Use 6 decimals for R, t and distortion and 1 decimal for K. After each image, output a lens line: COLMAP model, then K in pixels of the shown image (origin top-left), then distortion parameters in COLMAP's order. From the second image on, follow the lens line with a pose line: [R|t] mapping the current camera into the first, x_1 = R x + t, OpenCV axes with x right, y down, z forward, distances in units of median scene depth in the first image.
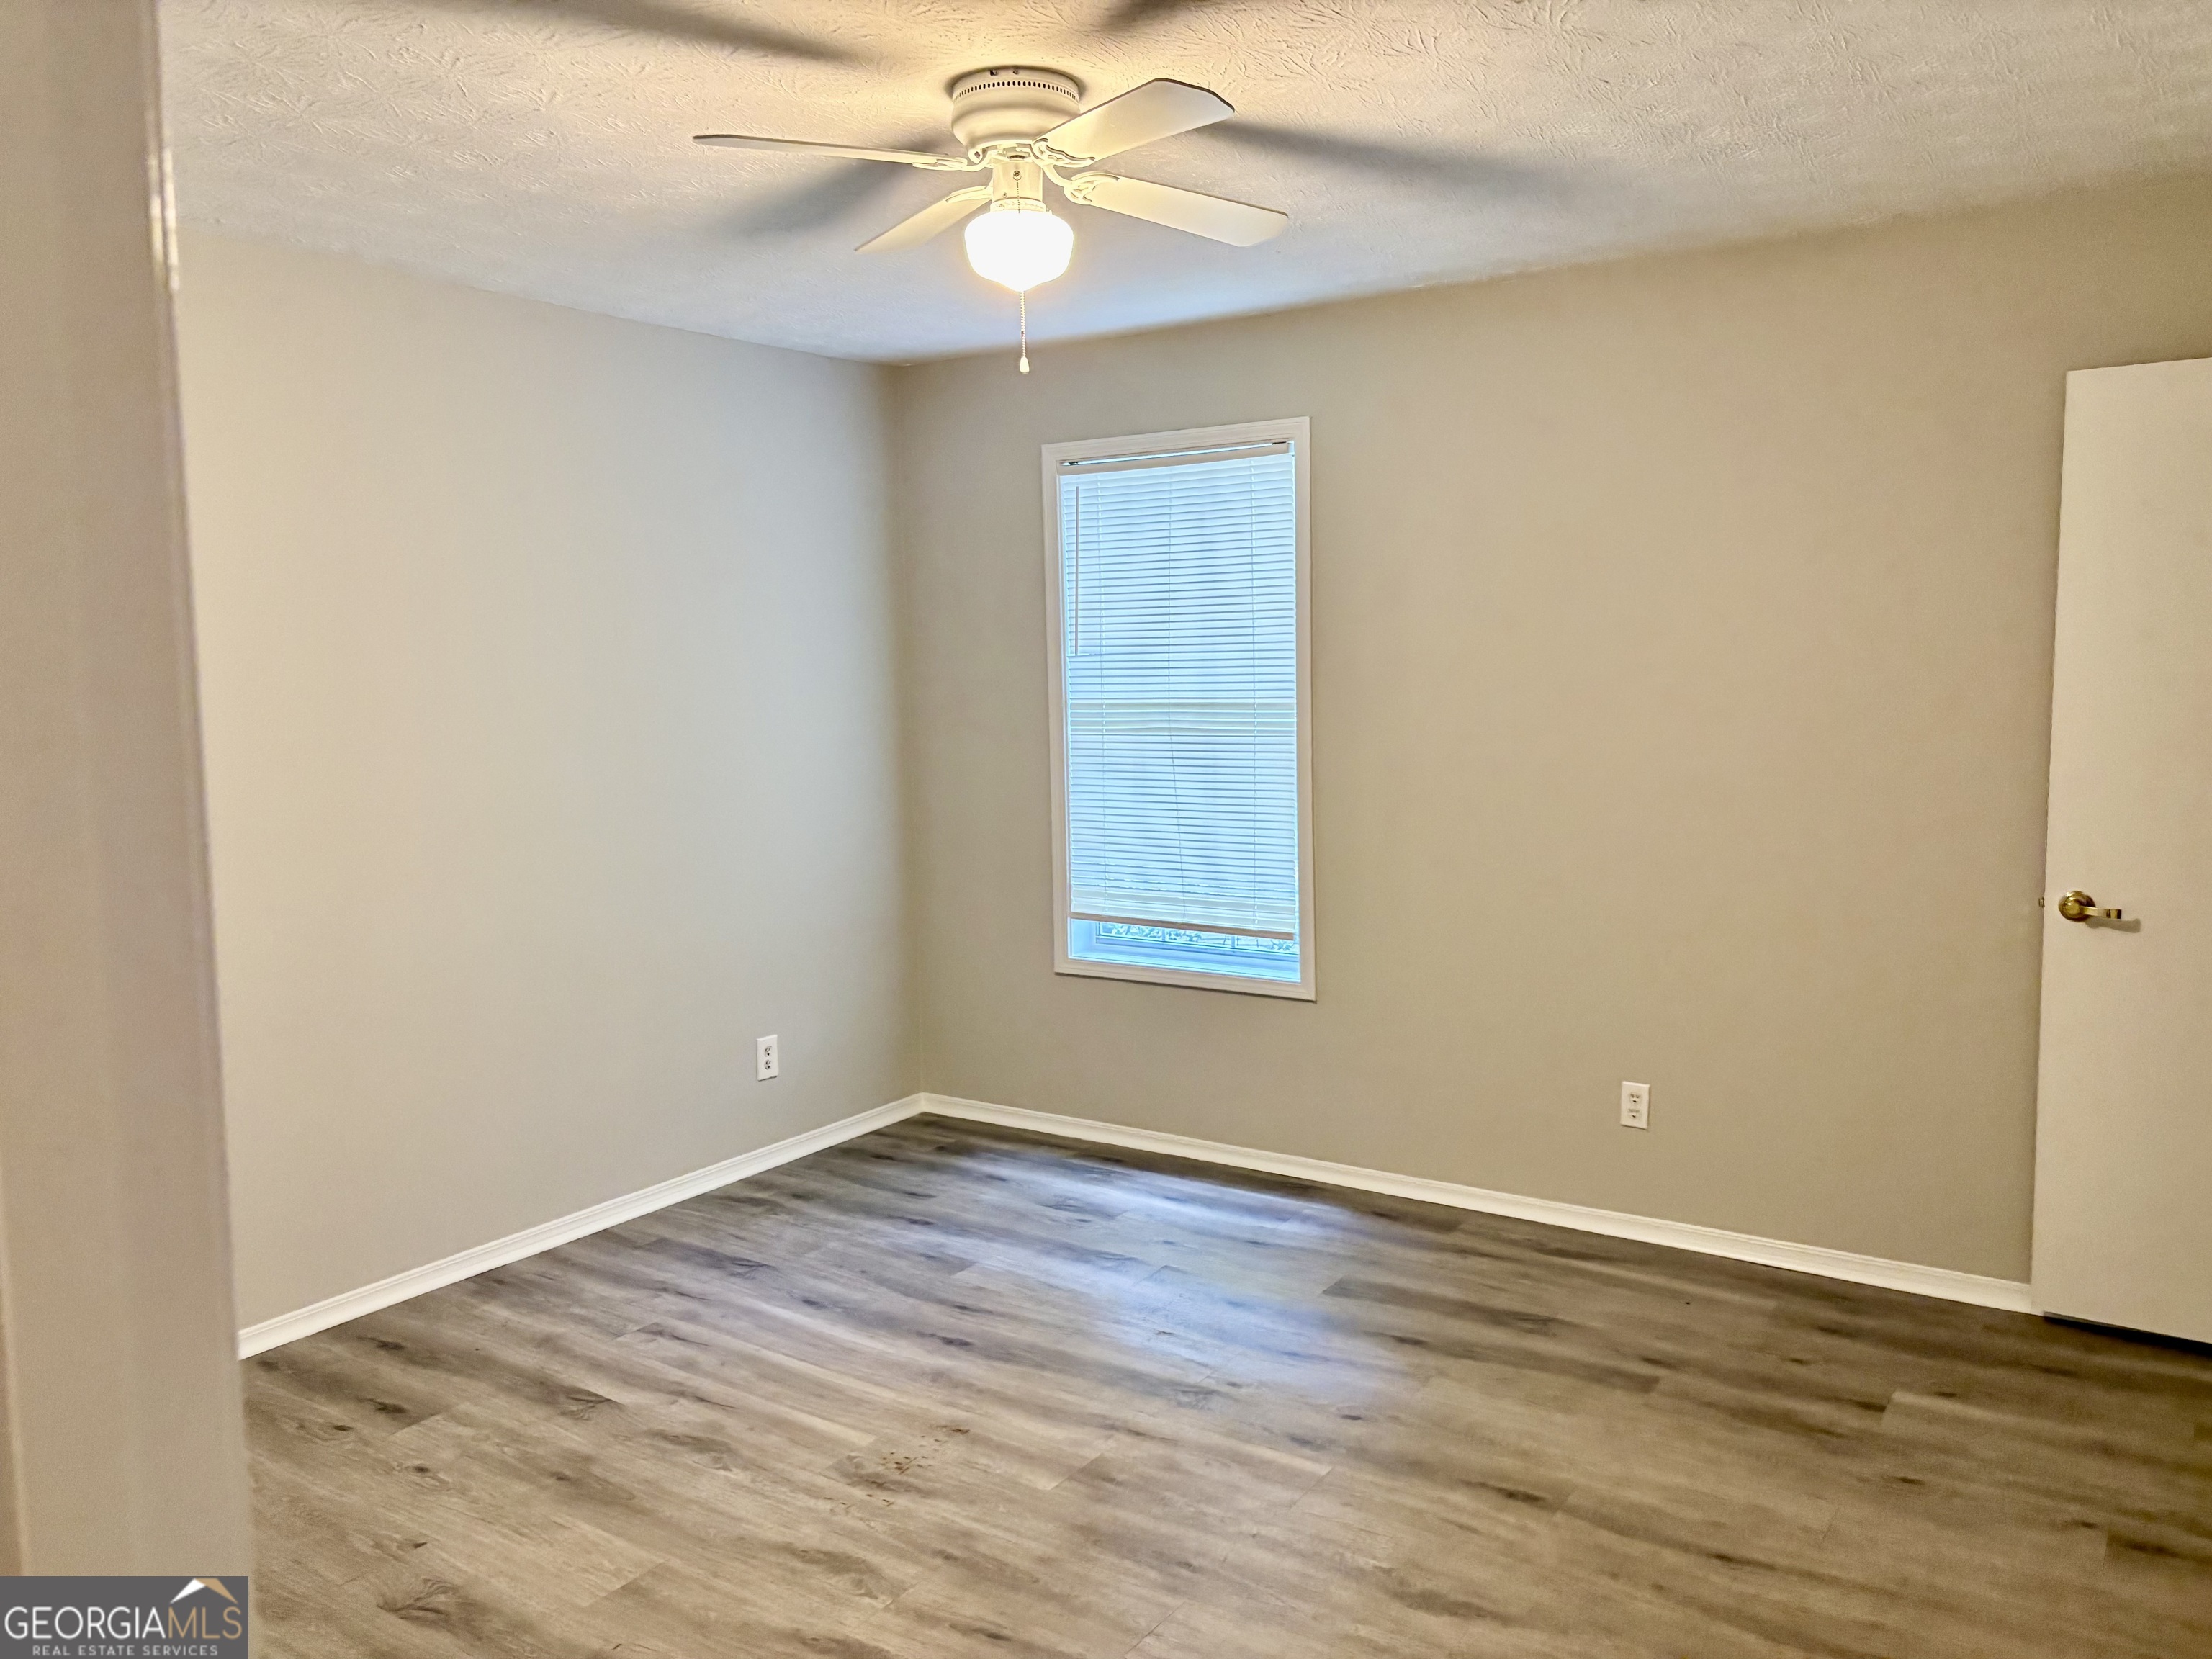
lens RADIAL K [[1675.0, 0, 1097.0], [0, 1675.0, 823.4], [0, 0, 1]] dist [0.016222, -0.019107]
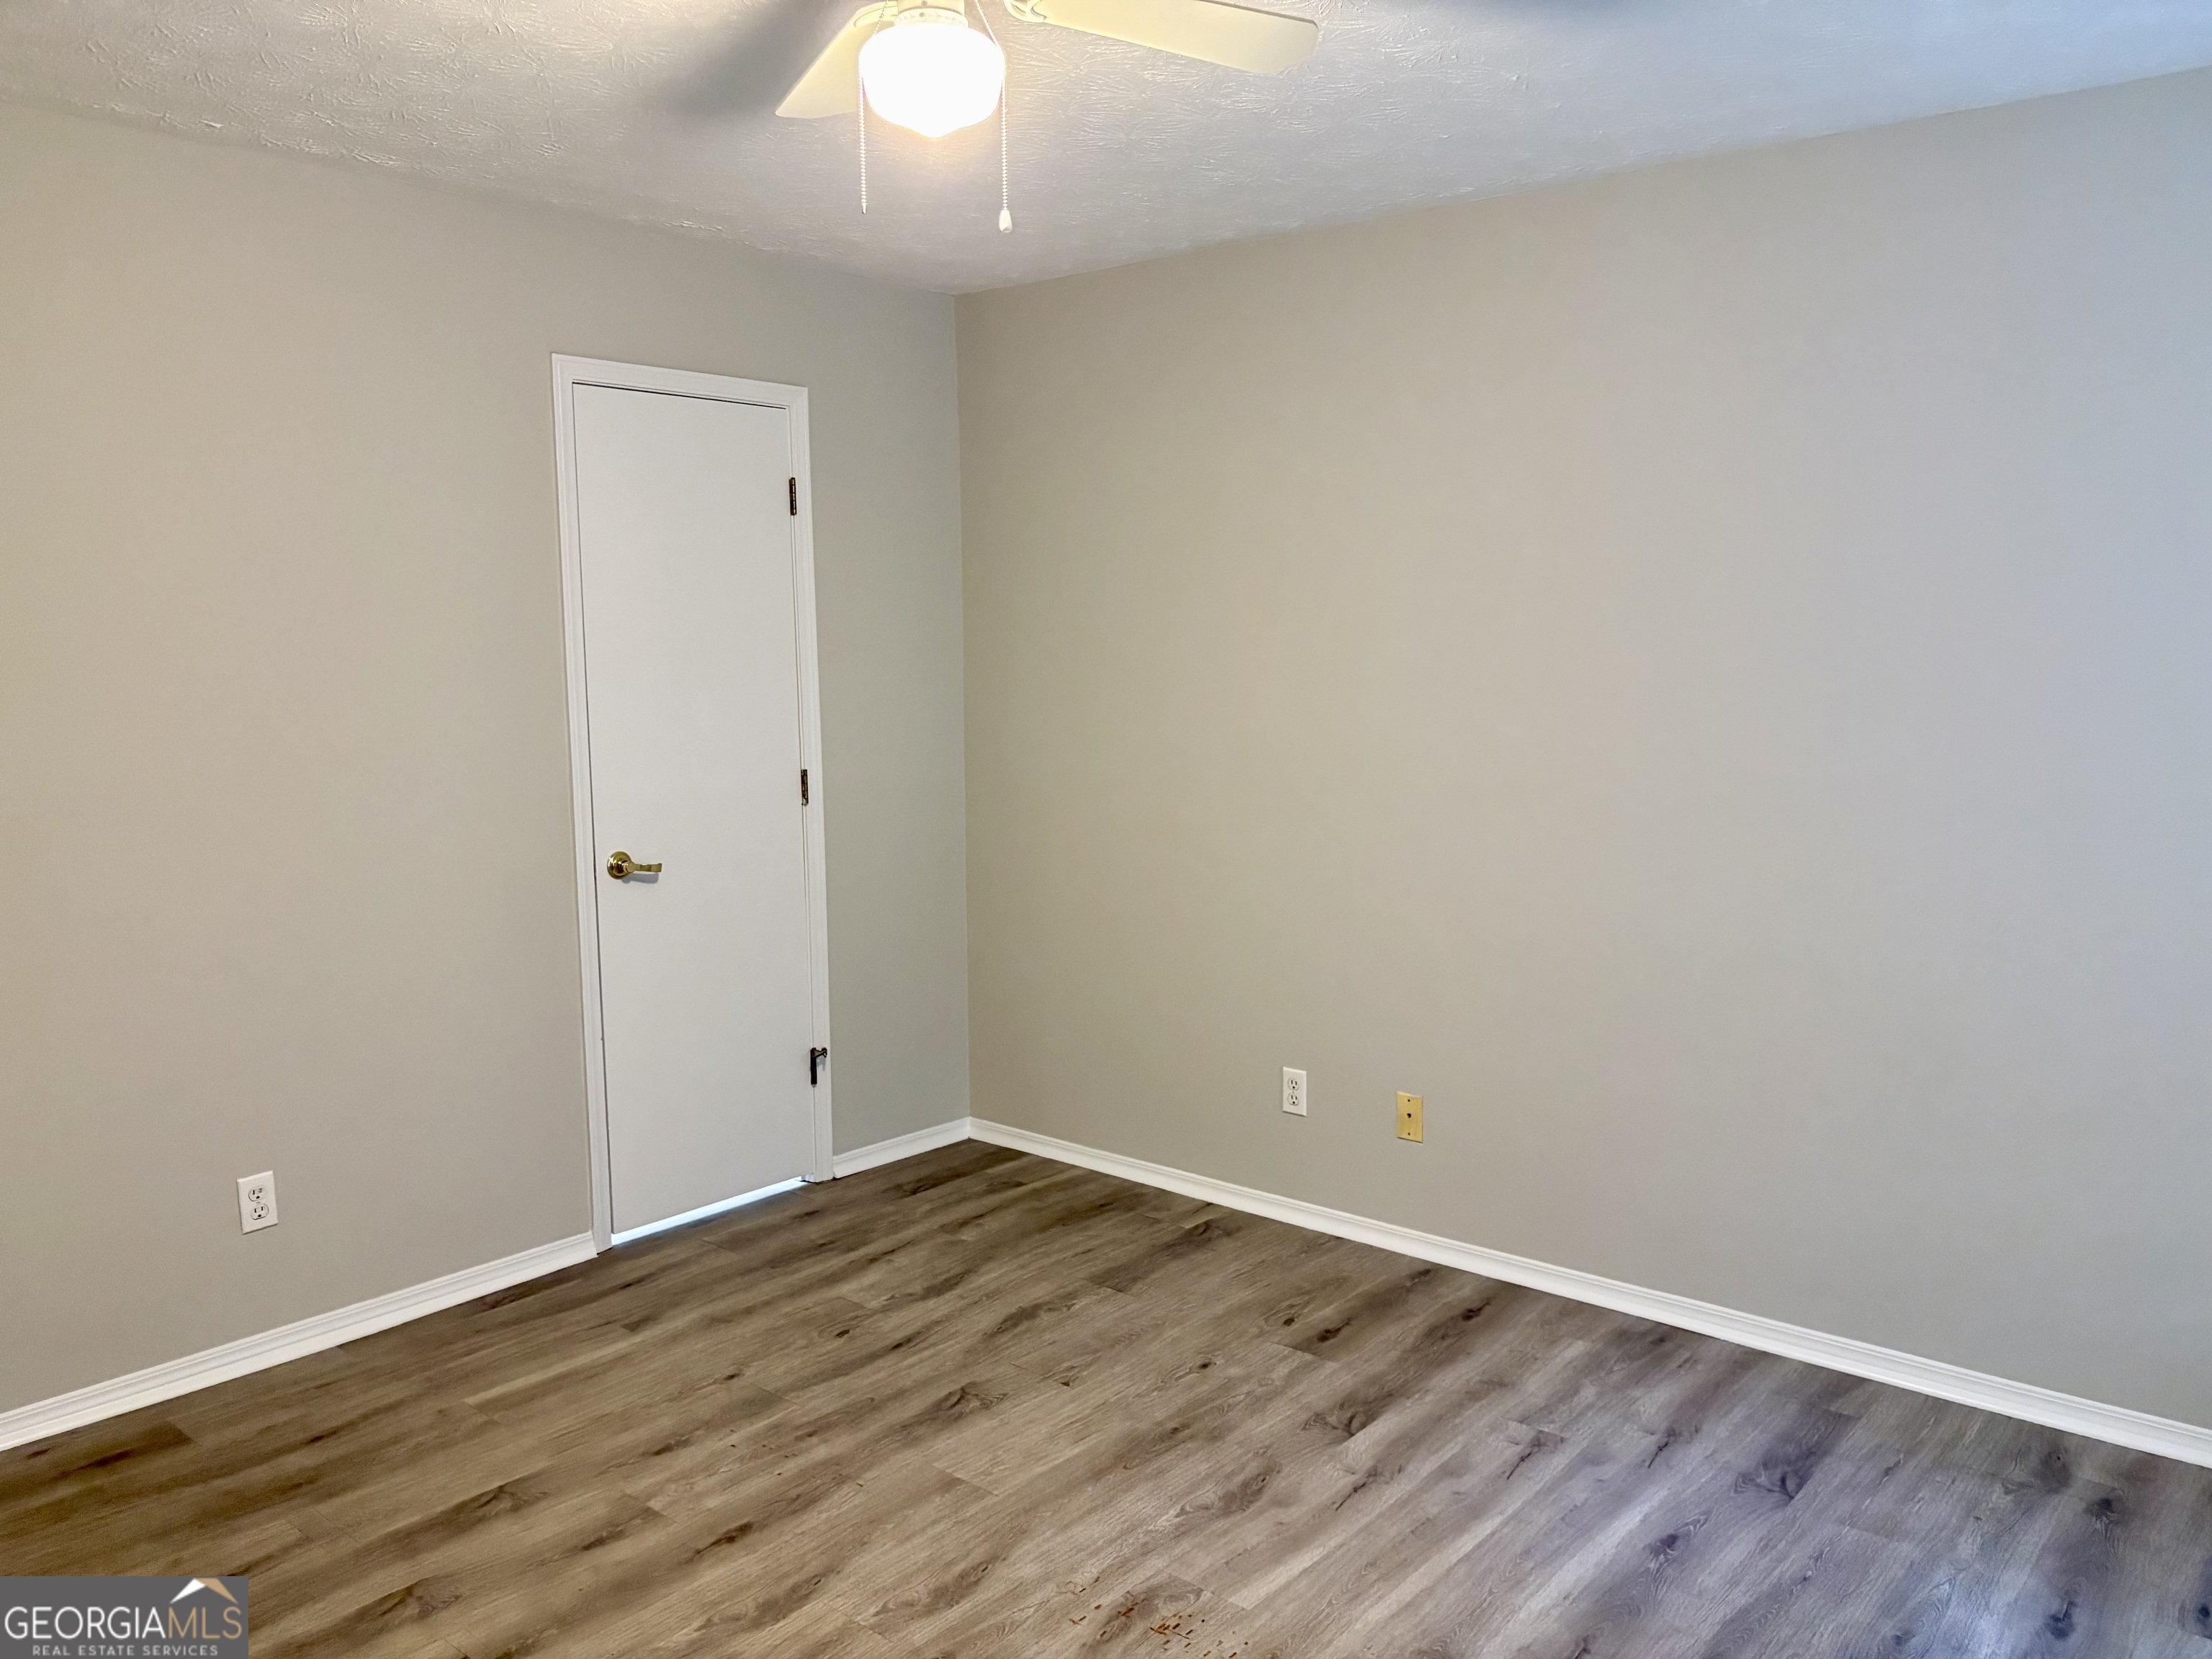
lens RADIAL K [[1675.0, 0, 1103.0], [0, 1675.0, 830.9], [0, 0, 1]] dist [0.016222, -0.019107]
pose [[-0.100747, 0.132383, -0.986065, 0.540308], [-0.092863, 0.985530, 0.141799, -0.085978], [0.990569, 0.105854, -0.086996, 0.870699]]
